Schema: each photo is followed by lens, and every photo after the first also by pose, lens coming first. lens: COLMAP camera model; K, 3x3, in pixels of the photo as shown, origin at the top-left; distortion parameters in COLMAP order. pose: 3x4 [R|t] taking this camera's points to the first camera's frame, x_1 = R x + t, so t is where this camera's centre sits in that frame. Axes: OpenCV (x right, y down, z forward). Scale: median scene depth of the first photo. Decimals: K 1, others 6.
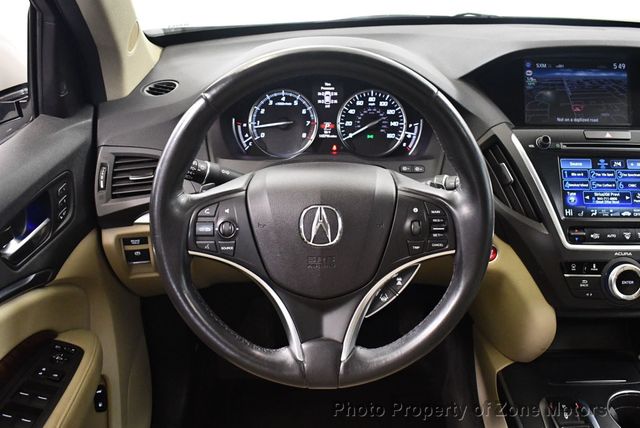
lens RADIAL K [[649.4, 0, 324.4], [0, 649.4, 214.2], [0, 0, 1]] dist [-0.095429, 0.000000]
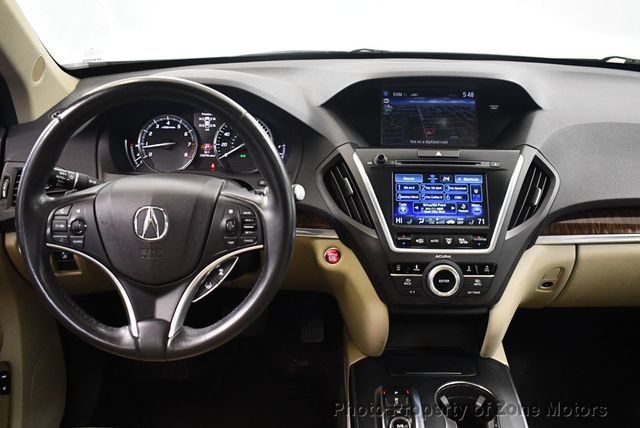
lens RADIAL K [[649.4, 0, 322.4], [0, 649.4, 215.8], [0, 0, 1]] dist [-0.095429, 0.000000]
pose [[0.999937, 0.008642, -0.007141, 0.253638], [-0.008990, 0.998693, -0.050320, 0.048364], [0.006697, 0.050381, 0.998708, -0.157511]]
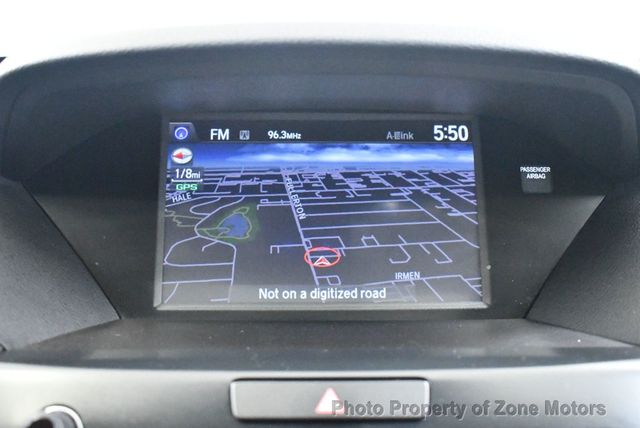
lens RADIAL K [[649.4, 0, 327.7], [0, 649.4, 204.0], [0, 0, 1]] dist [-0.095429, 0.000000]
pose [[0.998554, -0.000798, 0.053759, 0.444308], [0.010231, 0.984441, -0.175416, -0.157004], [-0.052782, 0.175712, 0.983026, 0.773931]]
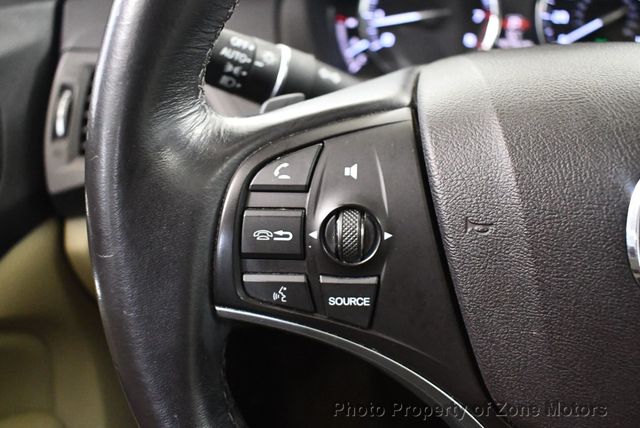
lens RADIAL K [[649.4, 0, 315.4], [0, 649.4, 181.8], [0, 0, 1]] dist [-0.095429, 0.000000]
pose [[0.993492, 0.013311, -0.113120, -0.106980], [-0.017220, 0.999285, -0.033646, 0.007628], [0.112591, 0.035375, 0.993011, 0.571814]]
